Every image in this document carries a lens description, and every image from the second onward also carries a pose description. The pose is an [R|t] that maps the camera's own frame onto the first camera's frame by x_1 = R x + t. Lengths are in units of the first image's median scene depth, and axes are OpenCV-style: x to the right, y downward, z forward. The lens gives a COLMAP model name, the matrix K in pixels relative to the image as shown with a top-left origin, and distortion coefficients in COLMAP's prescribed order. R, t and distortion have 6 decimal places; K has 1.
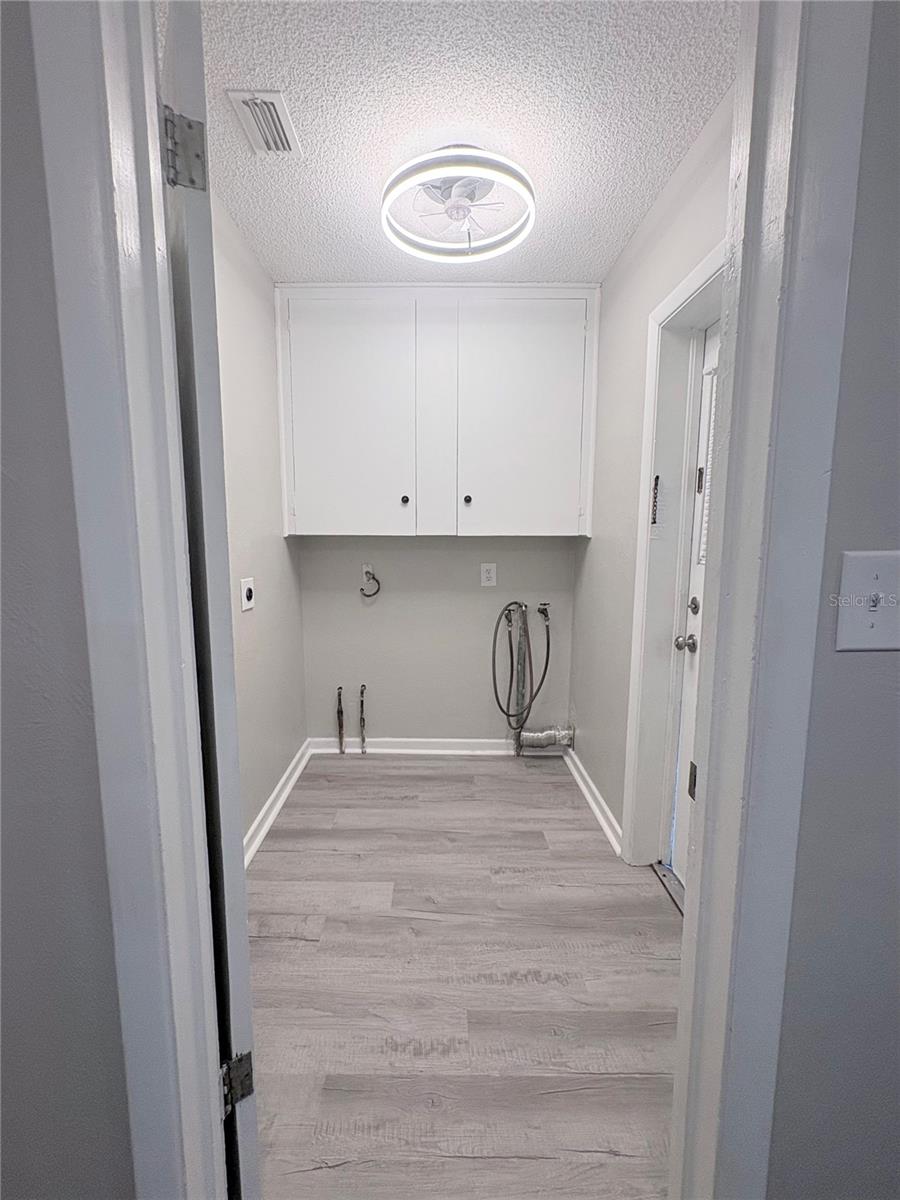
lens RADIAL K [[503.4, 0, 447.9], [0, 503.4, 593.1], [0, 0, 1]] dist [0.010173, 0.000214]
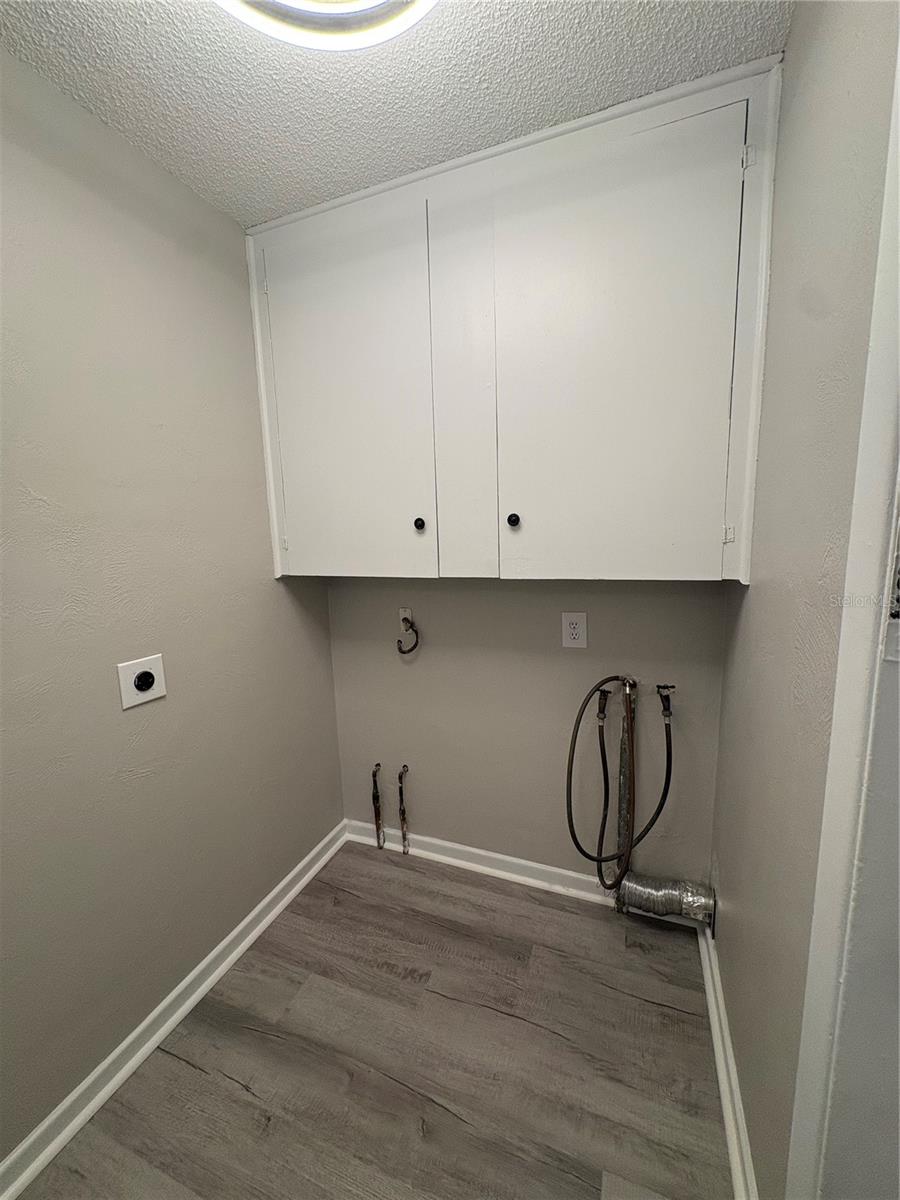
lens RADIAL K [[479.7, 0, 450.0], [0, 479.7, 600.0], [0, 0, 1]] dist [0.001091, 0.000141]
pose [[0.932639, 0.025614, -0.359900, 0.154589], [-0.015411, 0.999395, 0.031191, -0.093093], [0.360481, -0.023543, 0.932469, 0.376959]]
